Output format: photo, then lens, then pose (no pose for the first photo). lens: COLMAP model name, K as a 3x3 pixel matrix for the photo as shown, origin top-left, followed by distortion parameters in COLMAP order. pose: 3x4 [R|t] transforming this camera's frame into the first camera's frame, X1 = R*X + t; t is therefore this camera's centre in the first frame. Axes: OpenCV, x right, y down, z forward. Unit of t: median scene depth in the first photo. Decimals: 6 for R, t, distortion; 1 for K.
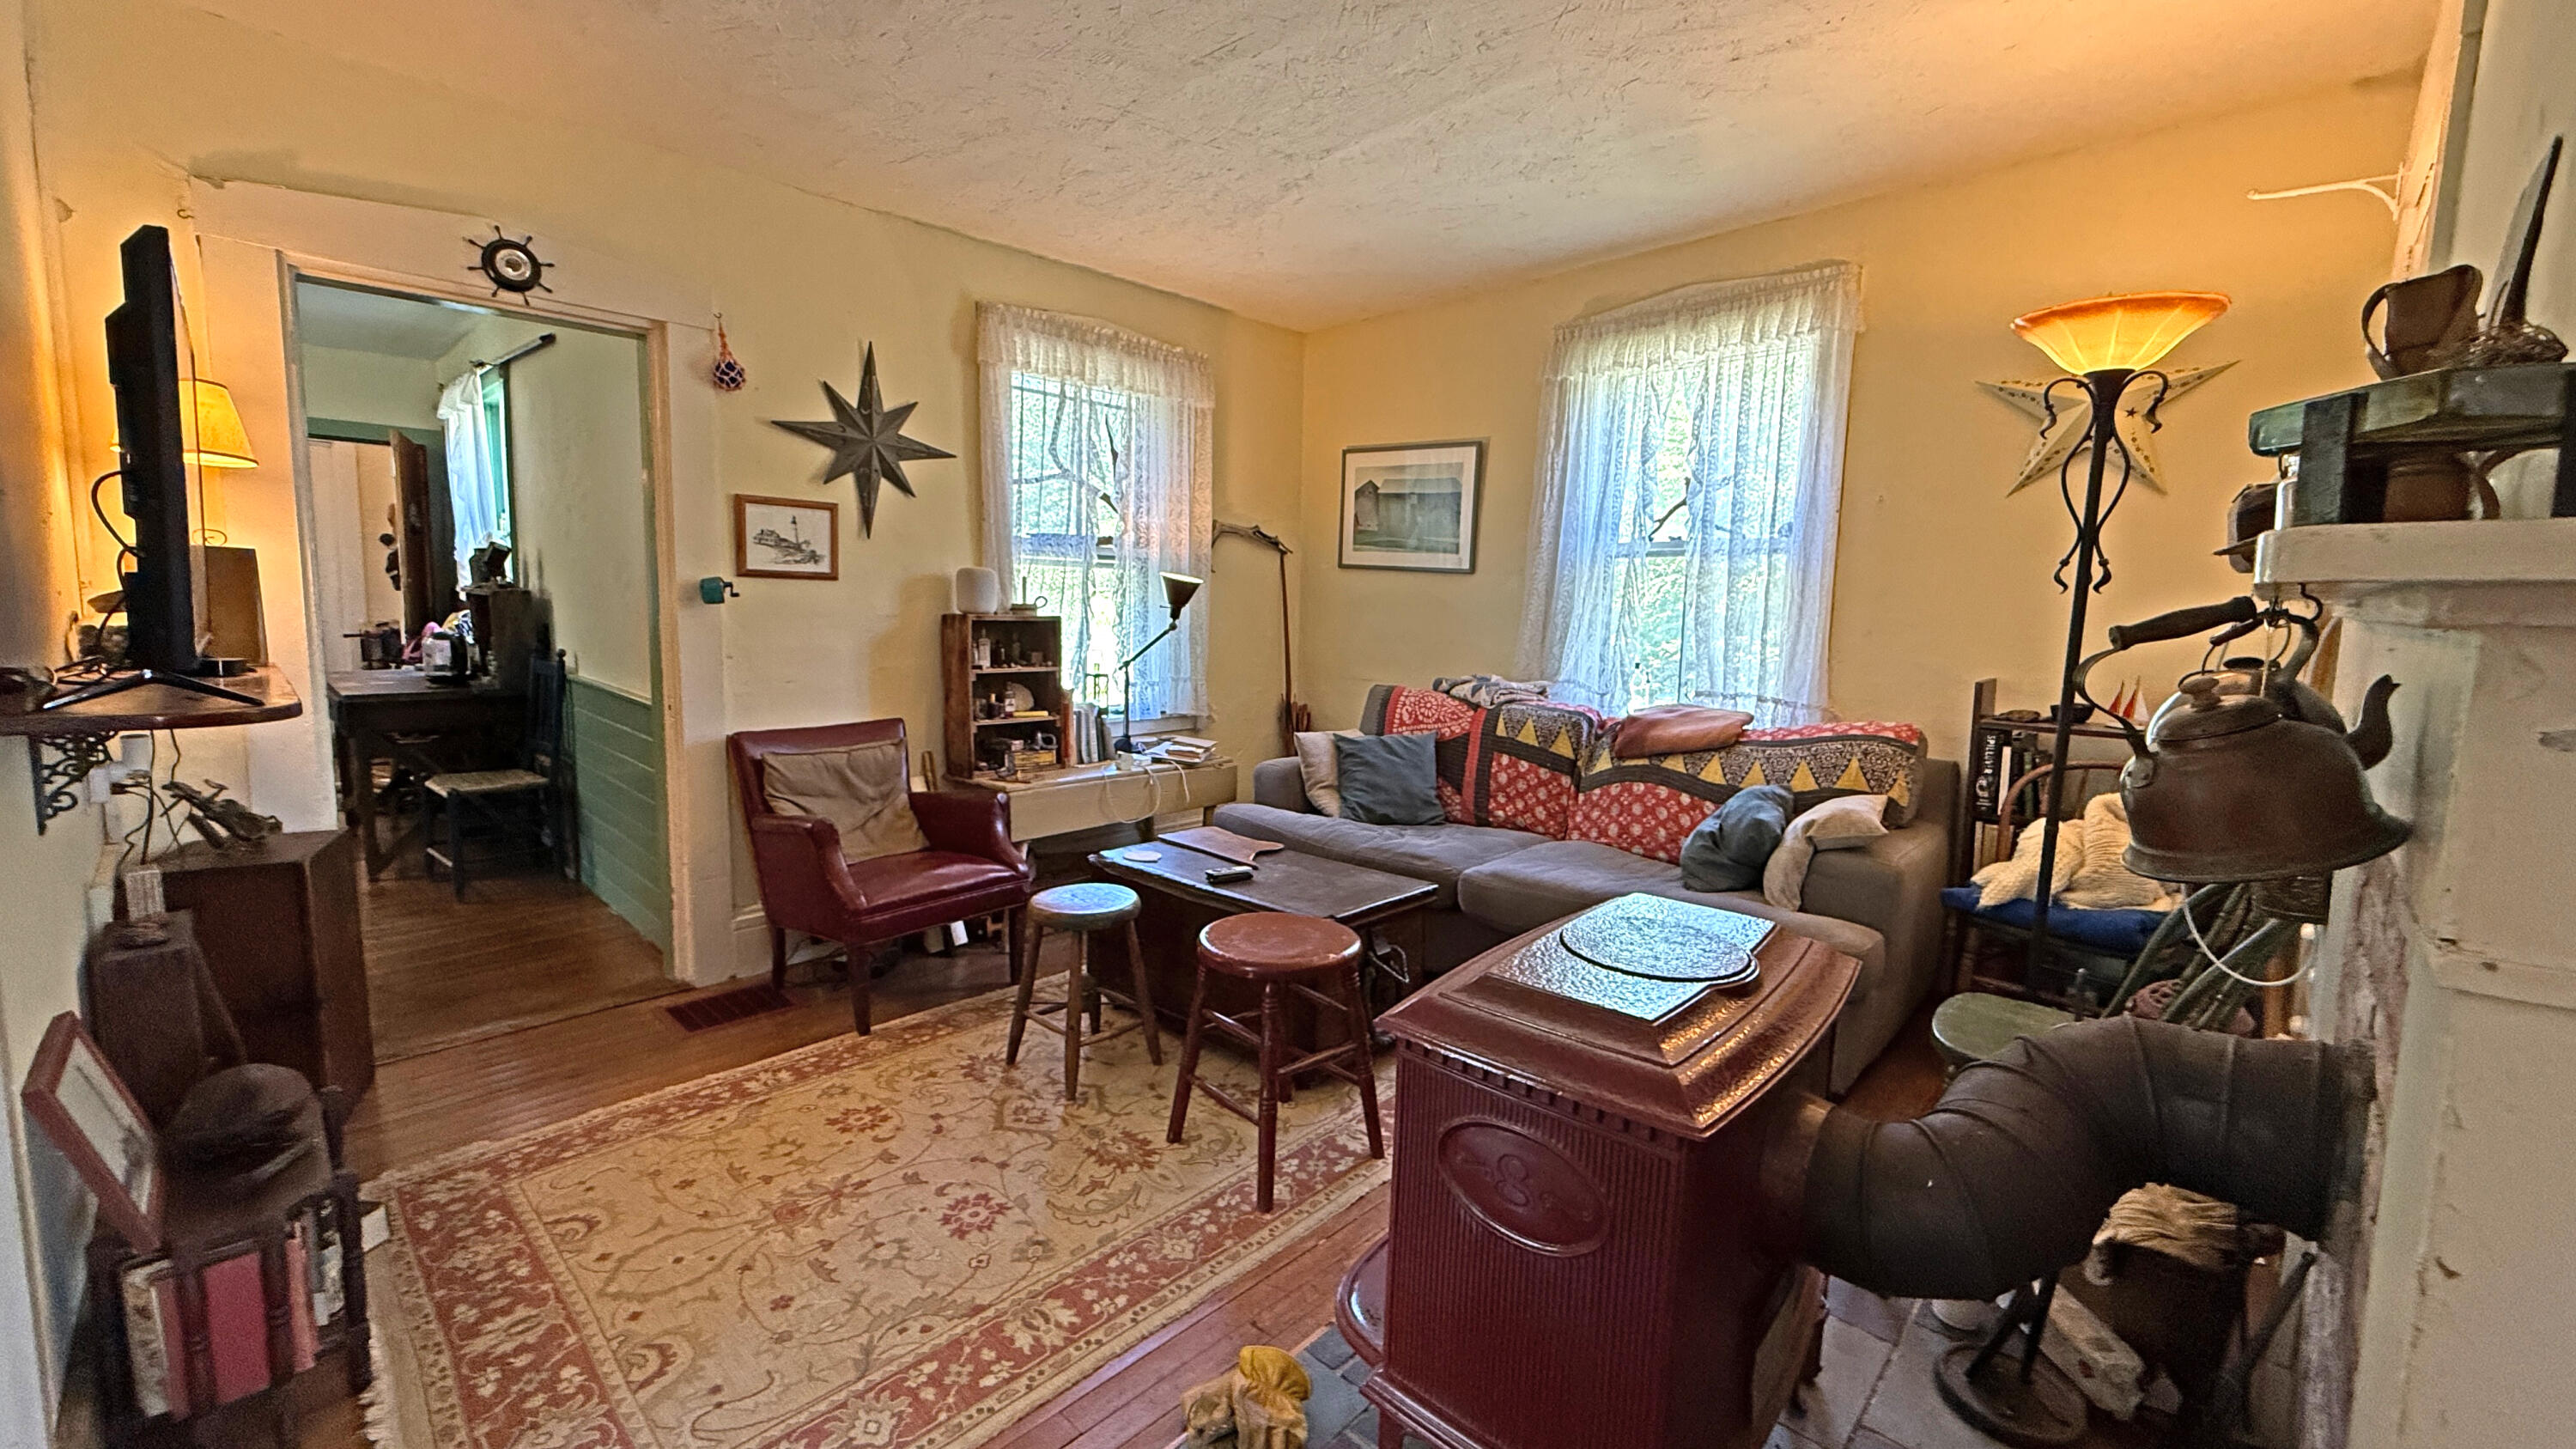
lens RADIAL K [[1026.6, 0, 1288.0], [0, 1026.6, 724.5], [0, 0, 1]] dist [-0.001803, -0.000441]
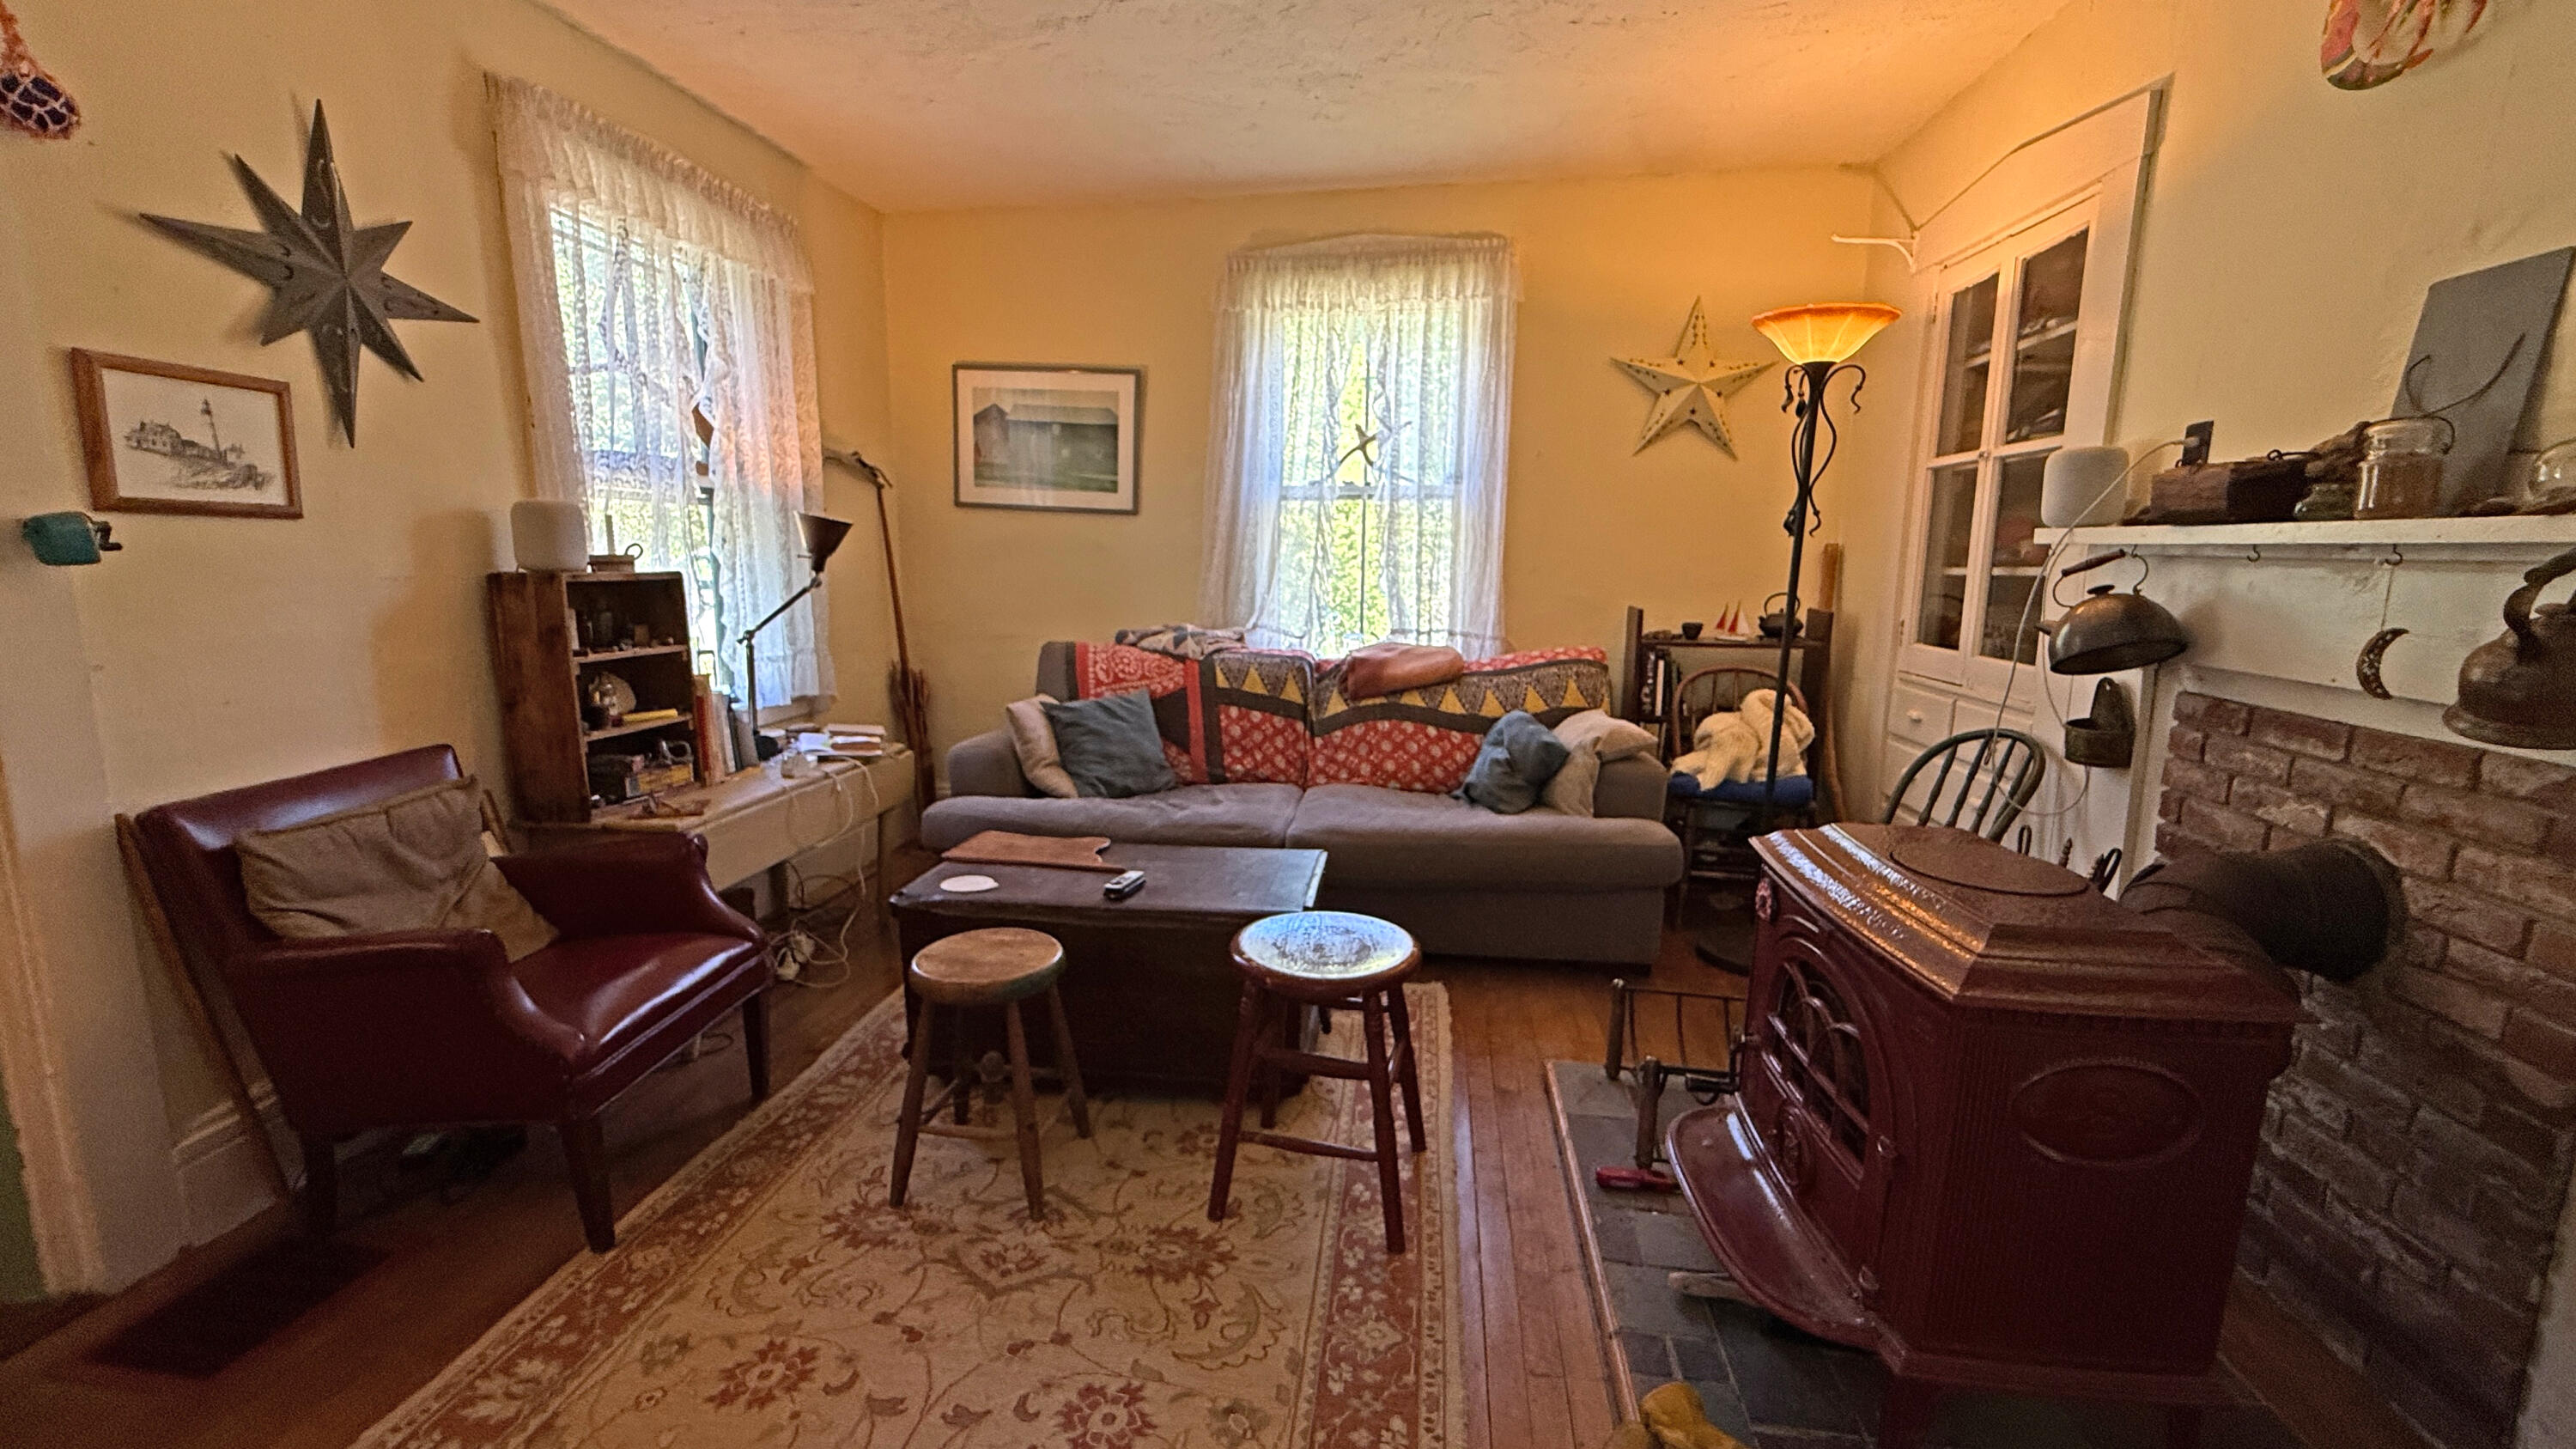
lens RADIAL K [[1026.6, 0, 1288.0], [0, 1026.6, 724.5], [0, 0, 1]] dist [-0.001803, -0.000441]
pose [[0.811591, -0.108607, 0.574043, -0.311332], [0.075483, 0.993826, 0.081310, -0.029155], [-0.579330, -0.022660, 0.814778, 0.196991]]
